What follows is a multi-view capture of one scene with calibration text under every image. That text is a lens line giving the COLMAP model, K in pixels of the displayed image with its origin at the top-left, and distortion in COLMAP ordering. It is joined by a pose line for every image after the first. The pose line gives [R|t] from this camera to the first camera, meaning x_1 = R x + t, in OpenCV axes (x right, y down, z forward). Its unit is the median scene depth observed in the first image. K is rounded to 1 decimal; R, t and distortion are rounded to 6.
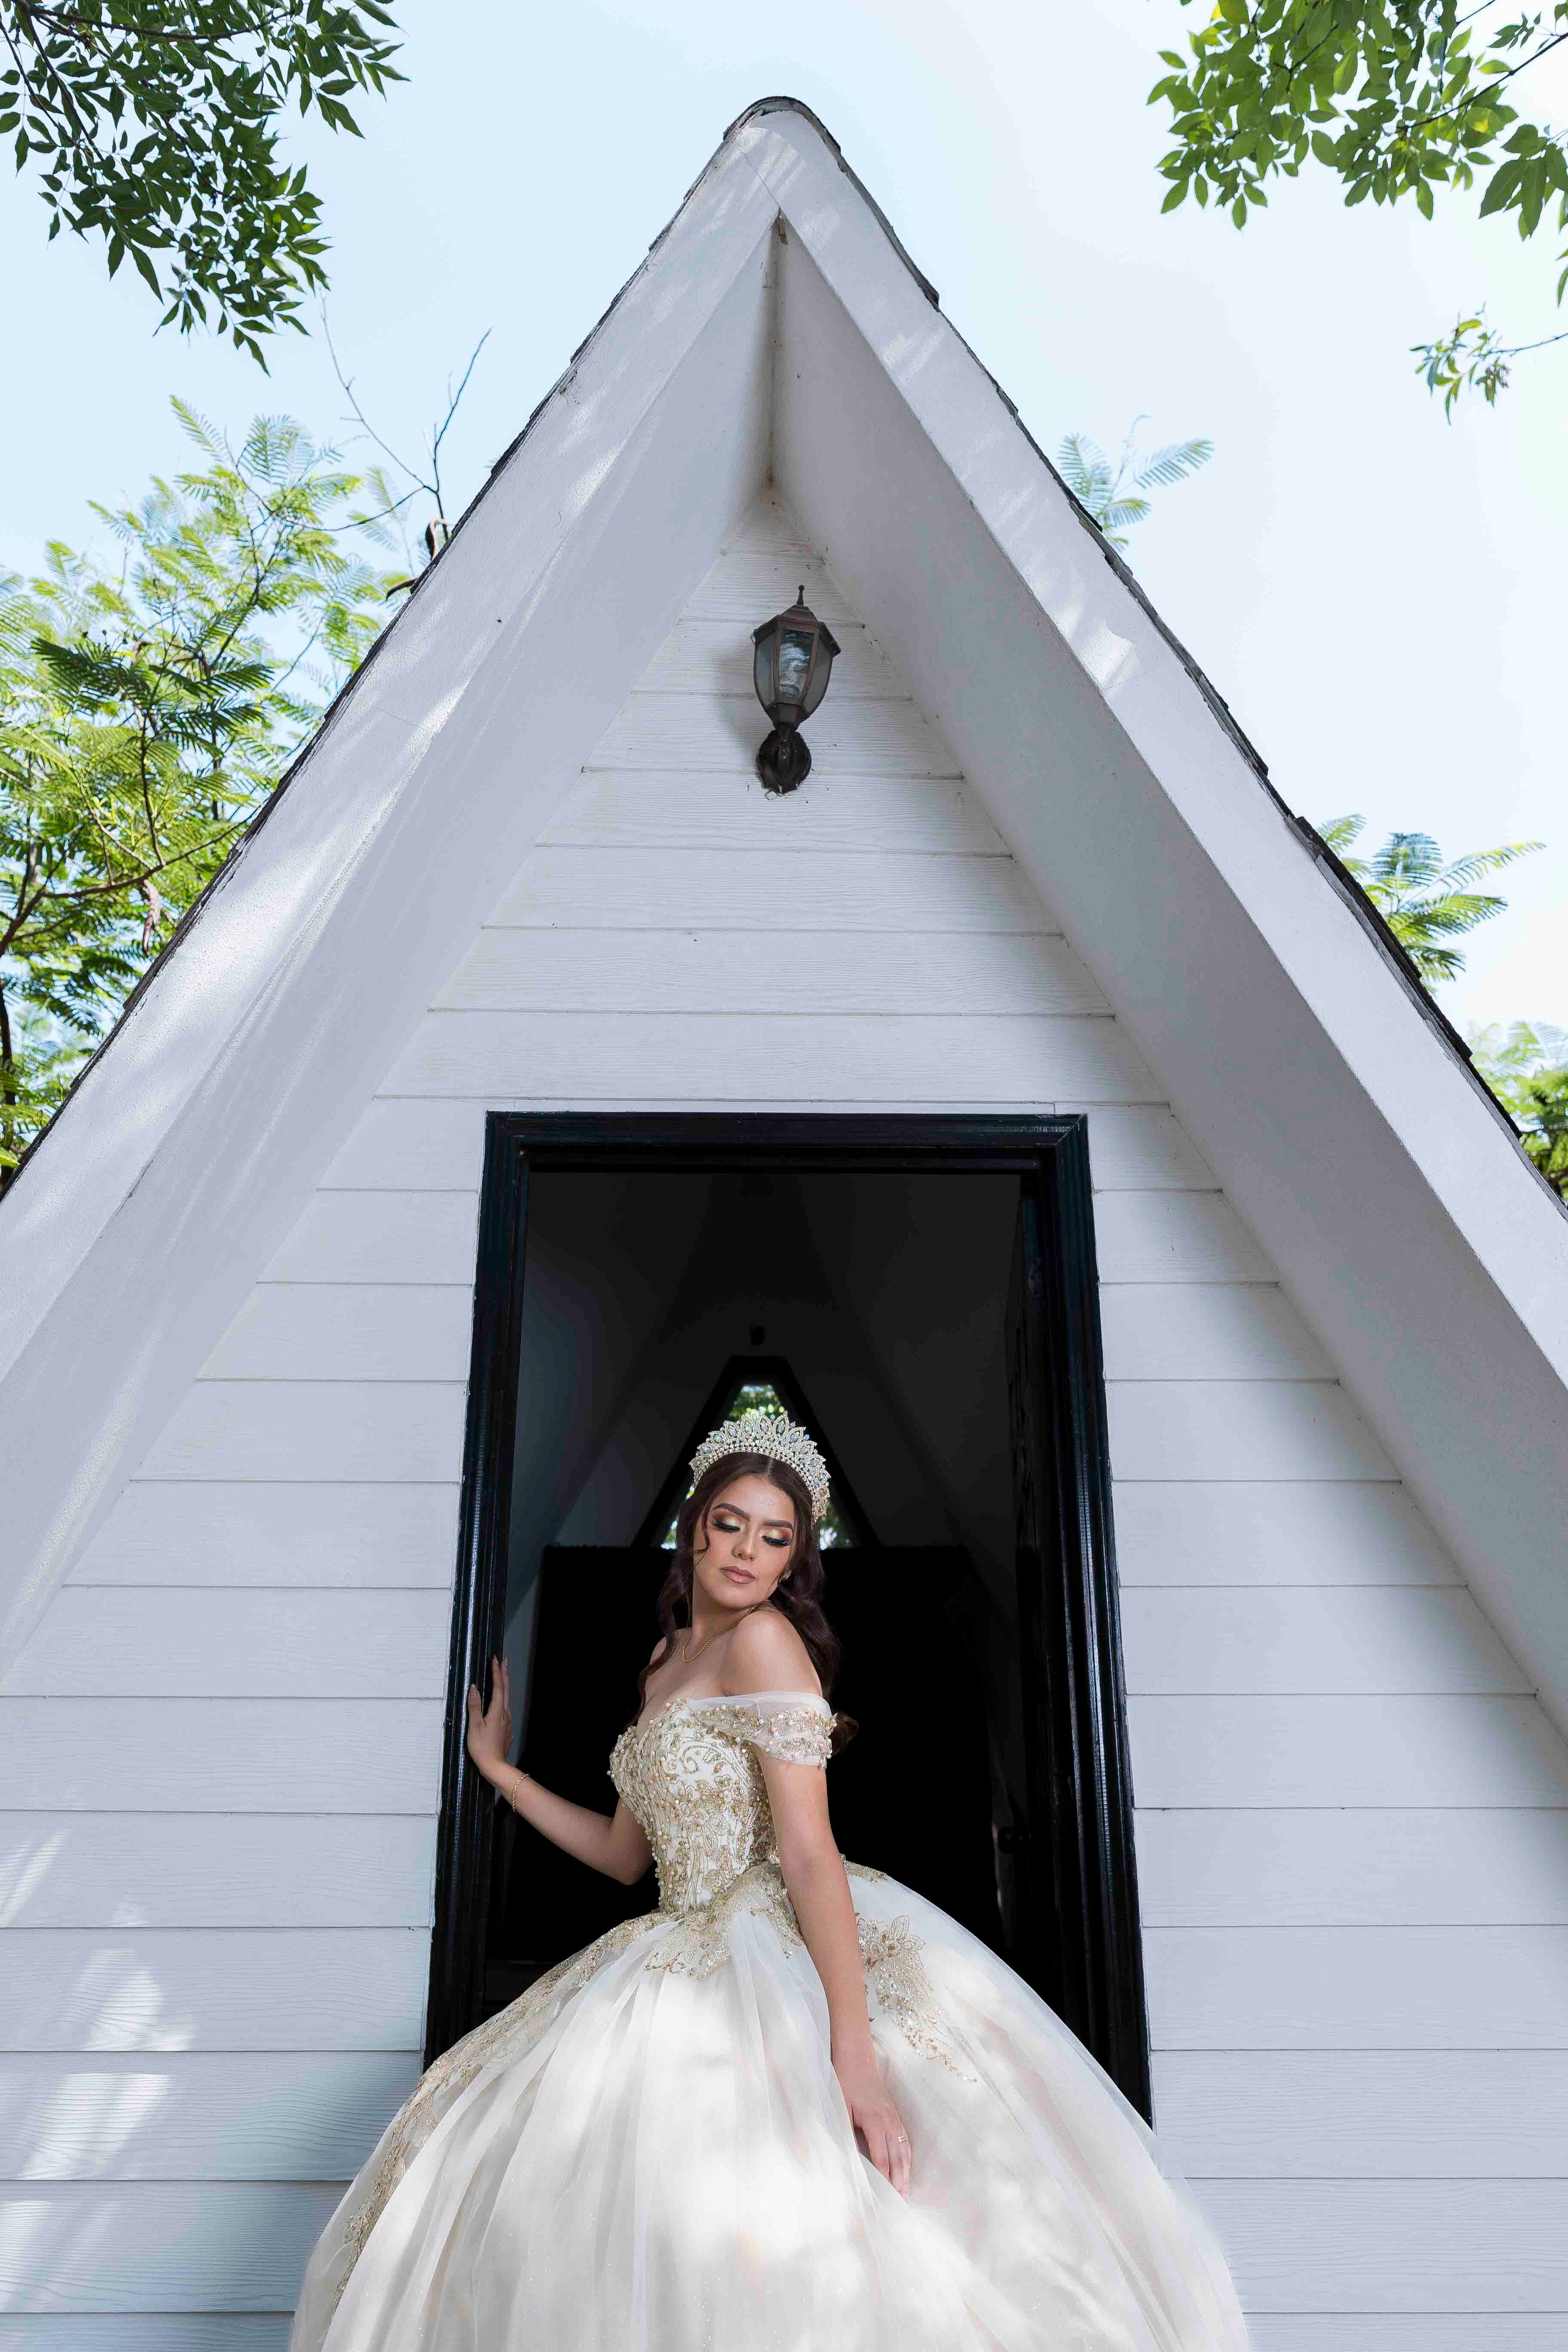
lens RADIAL K [[2071.2, 0, 785.0], [0, 2071.2, 1246.0], [0, 0, 1]] dist [-0.001560, 0.003254]
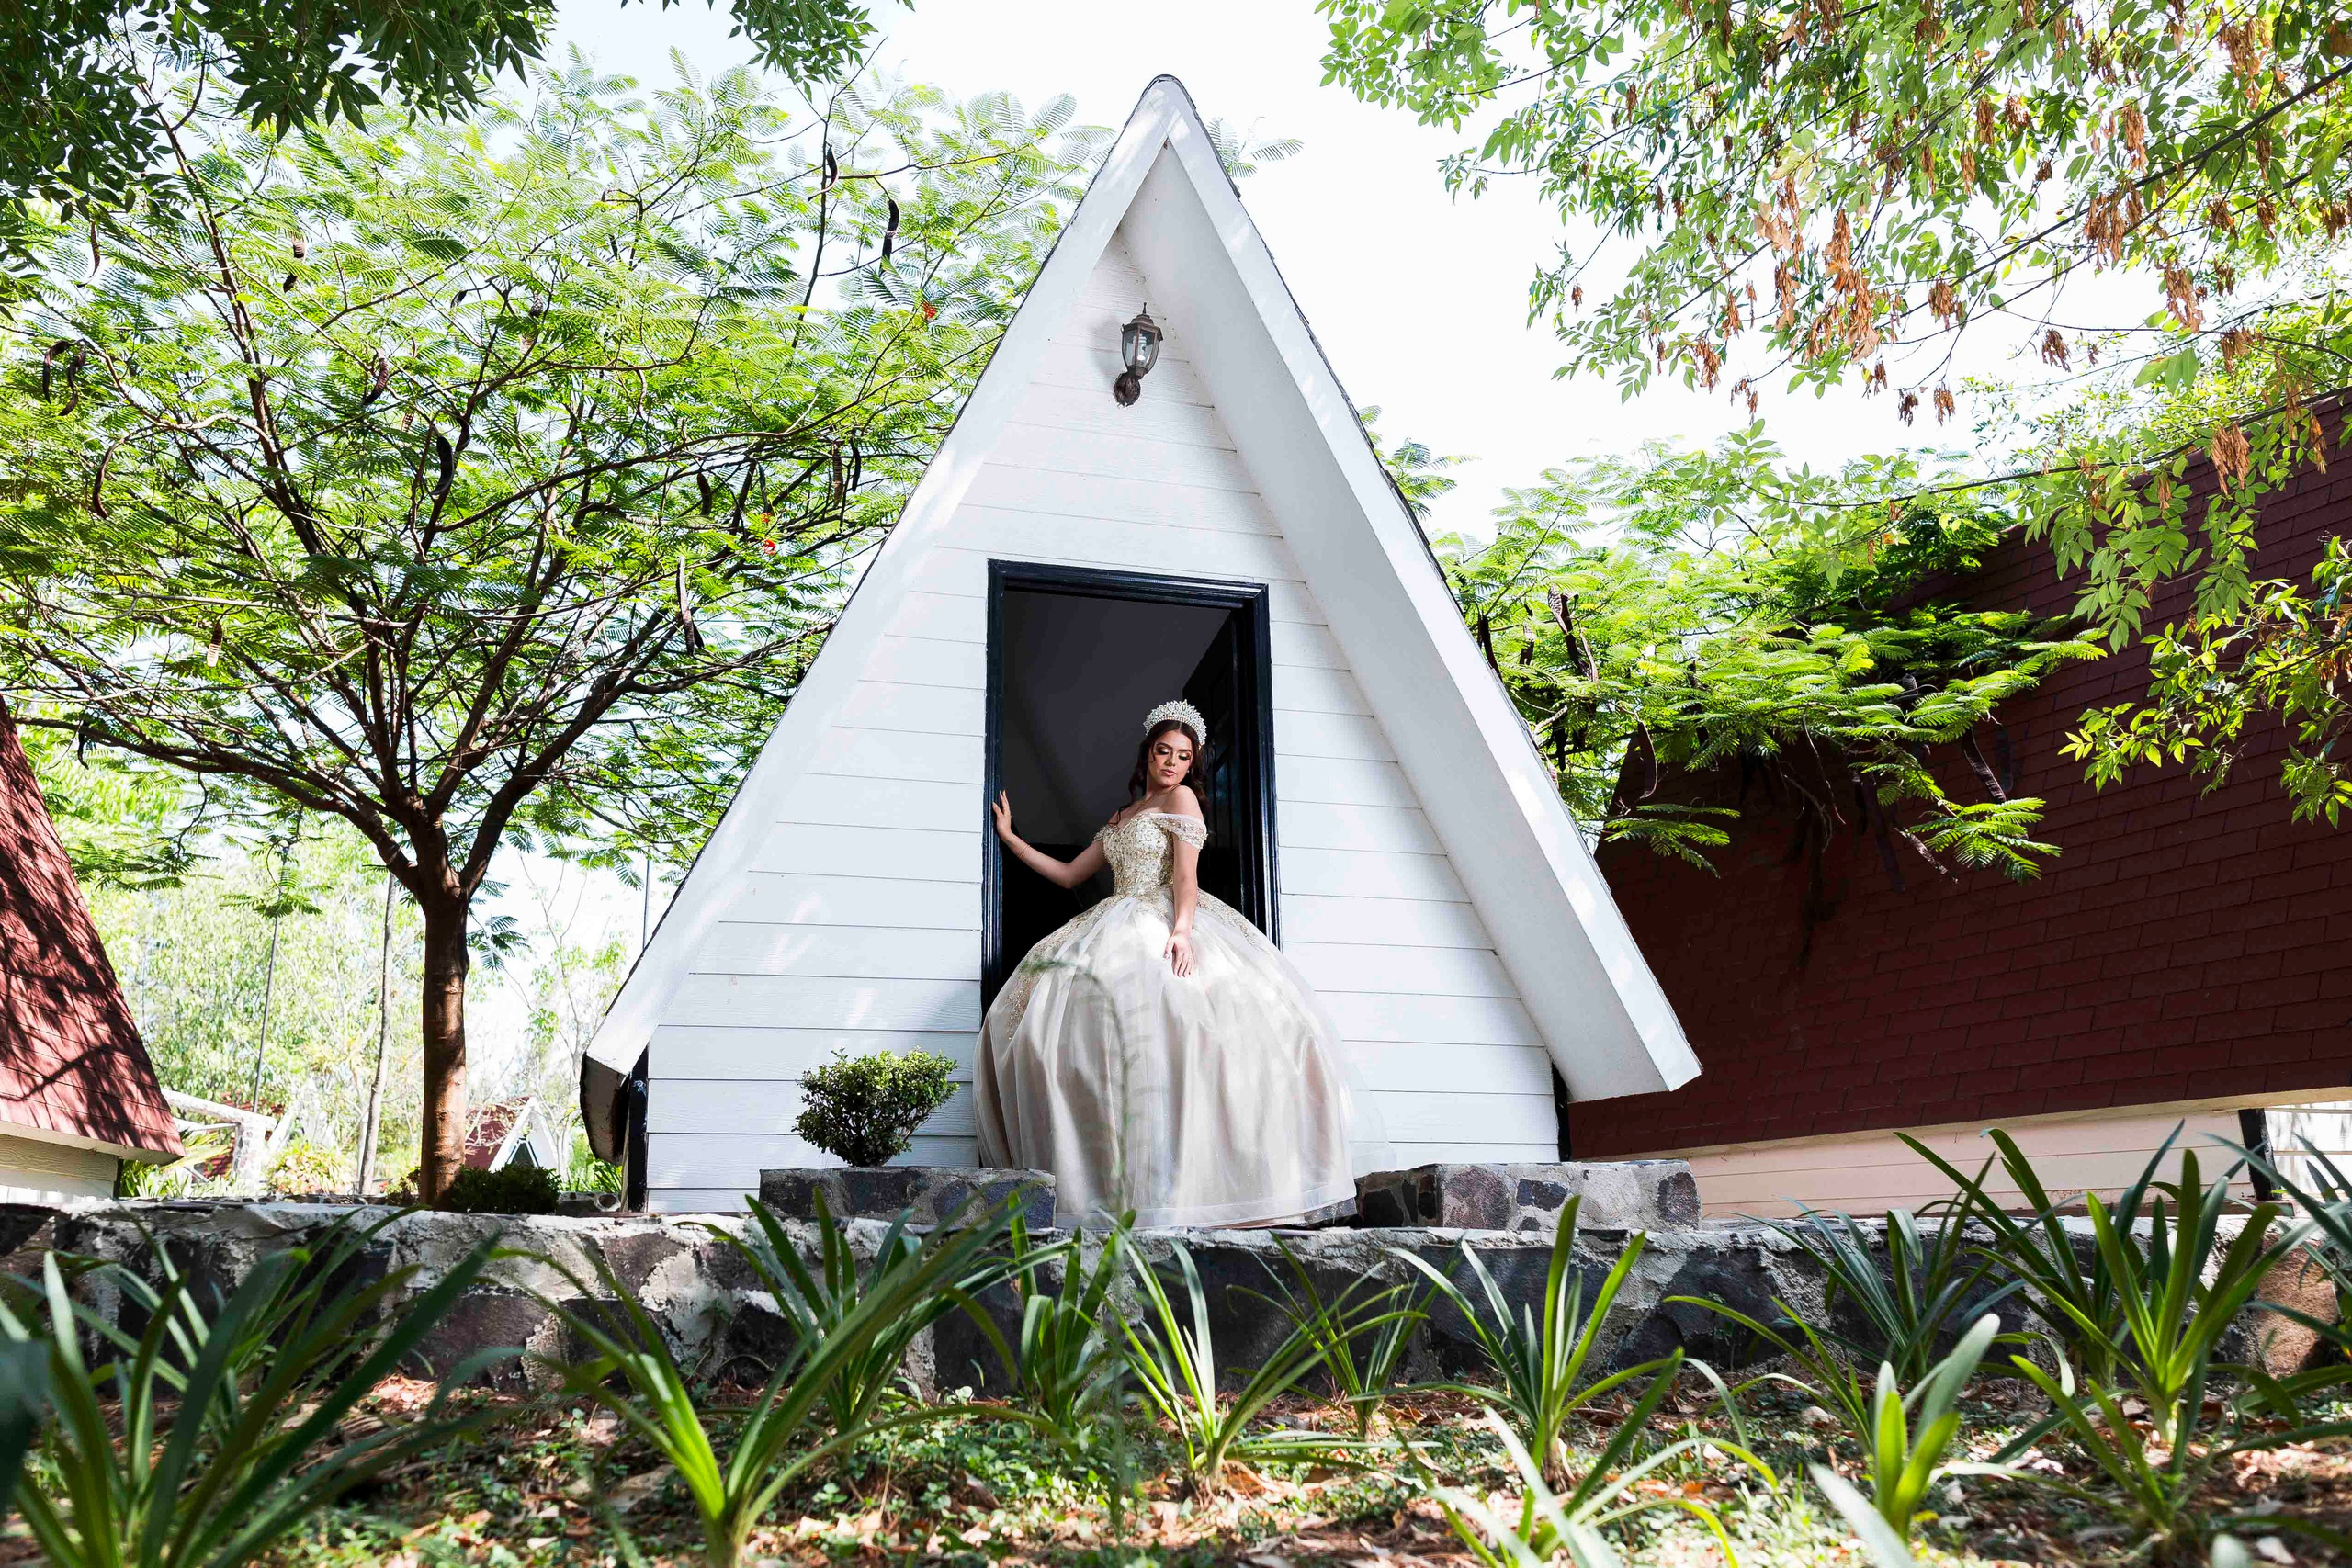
lens RADIAL K [[1624.3, 0, 1176.0], [0, 1624.3, 784.0], [0, 0, 1]] dist [-0.001964, -0.000537]
pose [[0.979090, 0.060242, 0.194302, -0.254860], [-0.079097, 0.992725, 0.090782, -0.004612], [-0.187419, -0.104253, 0.976732, -0.618926]]
